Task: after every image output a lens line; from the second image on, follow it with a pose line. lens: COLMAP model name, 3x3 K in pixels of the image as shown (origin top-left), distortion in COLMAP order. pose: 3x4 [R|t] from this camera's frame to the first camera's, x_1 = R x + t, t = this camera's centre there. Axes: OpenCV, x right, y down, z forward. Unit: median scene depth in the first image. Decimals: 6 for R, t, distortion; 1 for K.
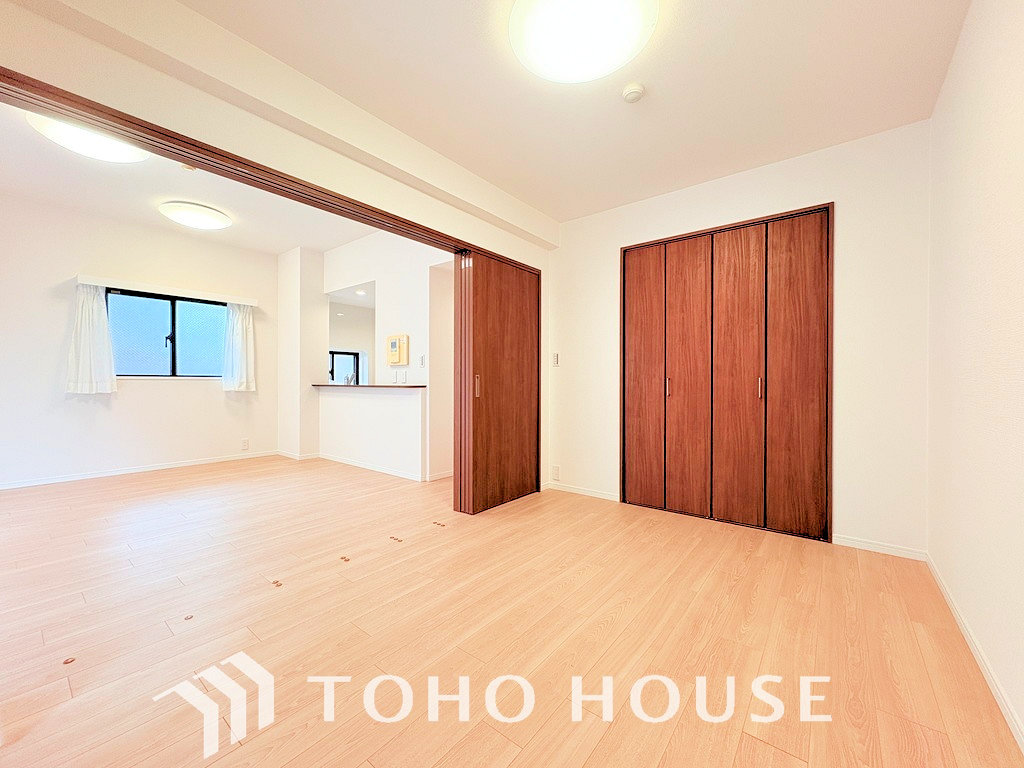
lens RADIAL K [[406.3, 0, 509.2], [0, 406.3, 380.7], [0, 0, 1]] dist [-0.000525, 0.000928]
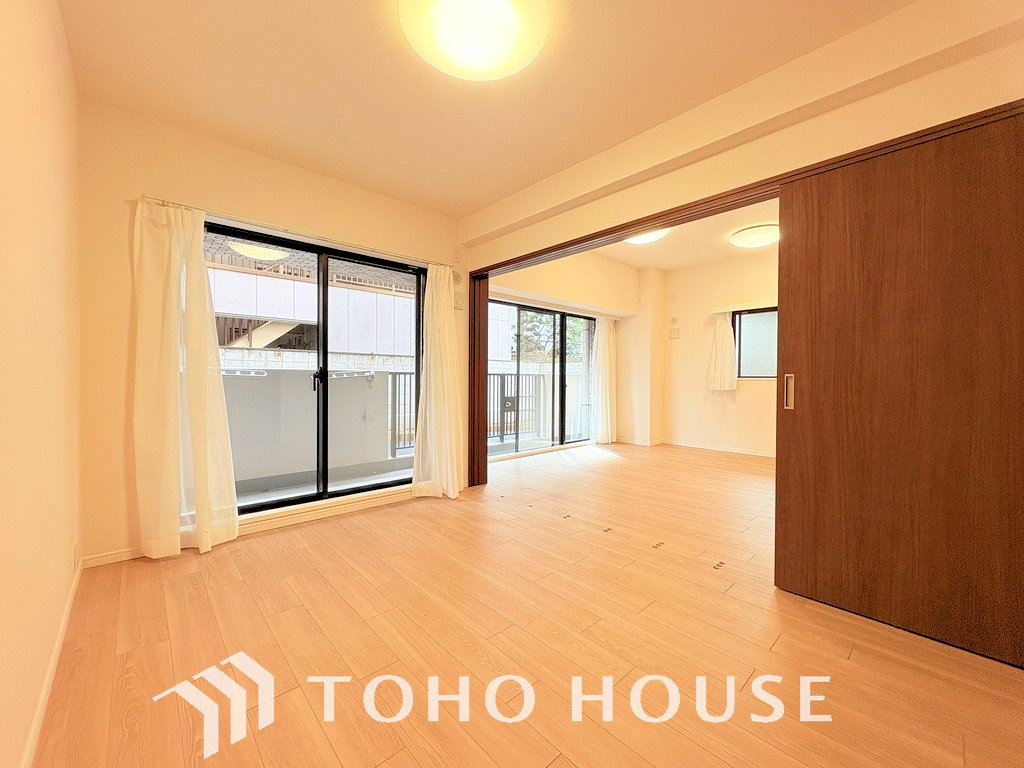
lens RADIAL K [[406.3, 0, 518.5], [0, 406.3, 390.0], [0, 0, 1]] dist [-0.000525, 0.000928]
pose [[-0.132445, 0.025524, -0.990862, 0.433463], [-0.008105, 0.999607, 0.026833, -0.002006], [0.991157, 0.011585, -0.132186, 0.478126]]
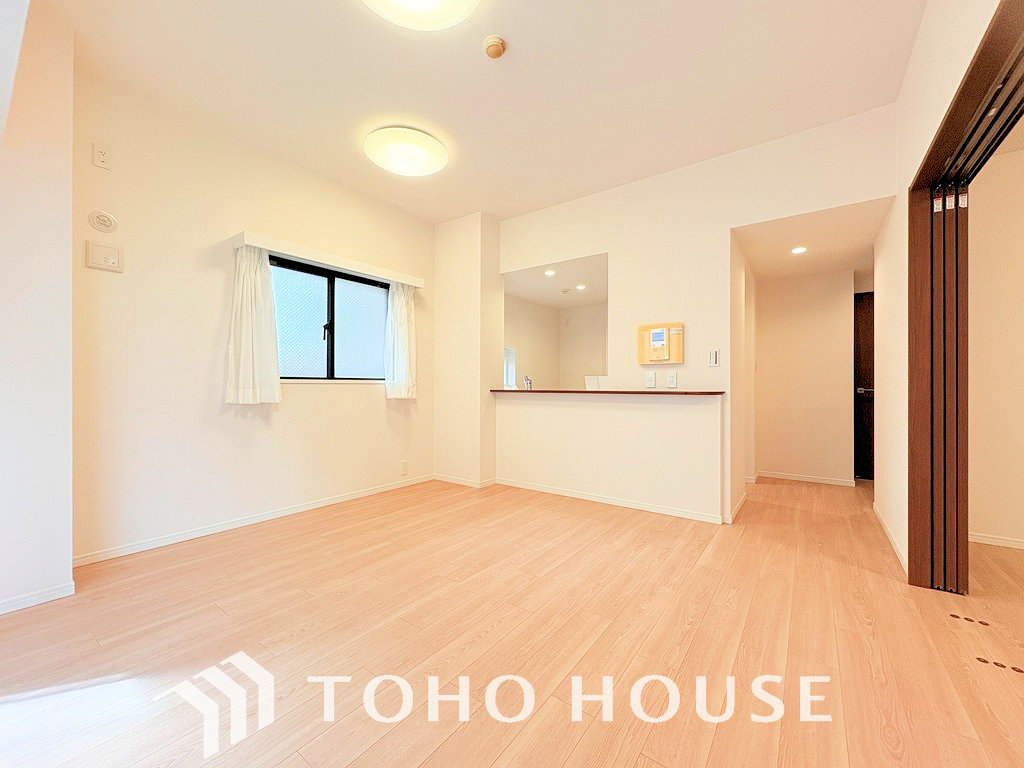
lens RADIAL K [[406.3, 0, 509.7], [0, 406.3, 385.8], [0, 0, 1]] dist [-0.000525, 0.000928]
pose [[0.999286, 0.000002, 0.037790, -0.596969], [-0.000213, 0.999984, 0.005569, -0.002832], [-0.037789, -0.005573, 0.999270, 0.276620]]
